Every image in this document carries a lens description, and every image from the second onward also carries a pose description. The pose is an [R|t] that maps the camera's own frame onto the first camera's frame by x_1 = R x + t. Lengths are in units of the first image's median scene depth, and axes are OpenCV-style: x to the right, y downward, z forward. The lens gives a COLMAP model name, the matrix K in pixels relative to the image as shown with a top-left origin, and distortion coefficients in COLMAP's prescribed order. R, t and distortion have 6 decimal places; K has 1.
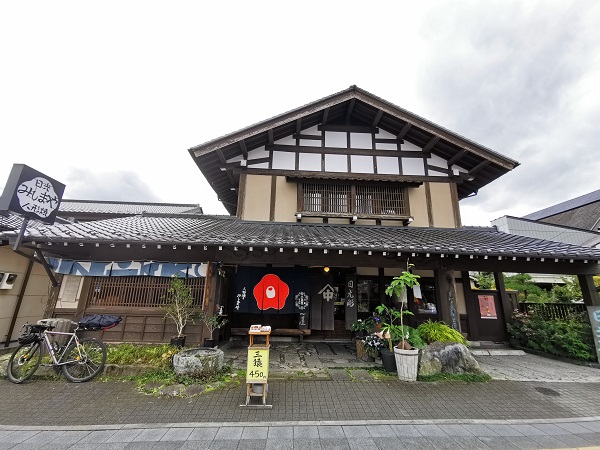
lens RADIAL K [[272.4, 0, 301.9], [0, 272.4, 226.2], [0, 0, 1]] dist [0.004150, 0.001524]
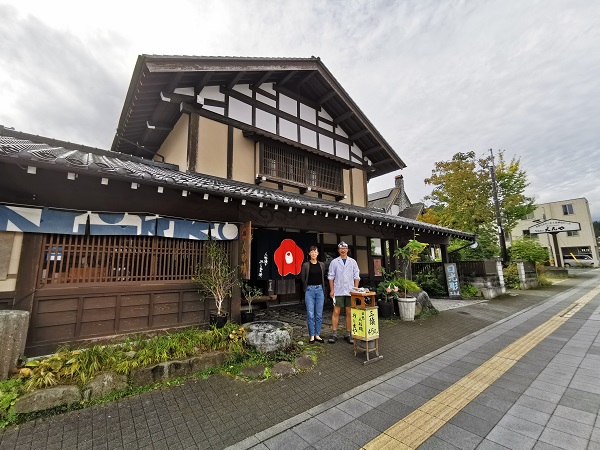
lens RADIAL K [[272.4, 0, 301.5], [0, 272.4, 222.3], [0, 0, 1]] dist [0.004150, 0.001524]
pose [[0.804553, 0.063153, 0.590513, -0.583292], [-0.120903, 0.990924, 0.058751, 0.053067], [-0.581443, -0.118663, 0.804887, 0.202034]]
